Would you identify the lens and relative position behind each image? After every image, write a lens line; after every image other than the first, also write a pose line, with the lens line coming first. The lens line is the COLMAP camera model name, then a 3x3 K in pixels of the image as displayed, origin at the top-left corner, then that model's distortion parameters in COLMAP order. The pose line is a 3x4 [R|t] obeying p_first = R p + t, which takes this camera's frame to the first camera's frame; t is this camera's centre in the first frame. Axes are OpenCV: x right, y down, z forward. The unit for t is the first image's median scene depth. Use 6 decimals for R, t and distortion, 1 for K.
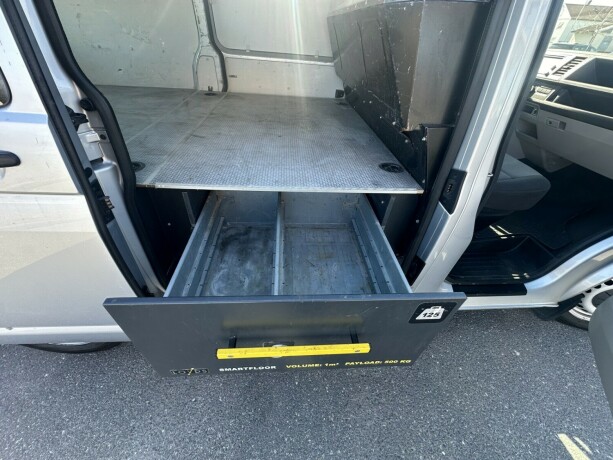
lens RADIAL K [[245.3, 0, 306.5], [0, 245.3, 230.0], [0, 0, 1]] dist [-0.004049, -0.000339]
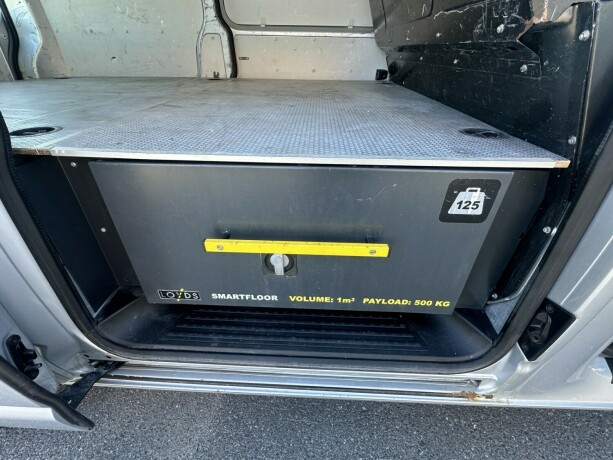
lens RADIAL K [[279.1, 0, 306.5], [0, 279.1, 230.0], [0, 0, 1]] dist [-0.002421, 0.000077]
pose [[0.992589, 0.014615, -0.120636, 0.018176], [-0.028951, 0.992597, -0.117954, 0.025018], [0.118019, 0.120573, 0.985664, 0.209170]]
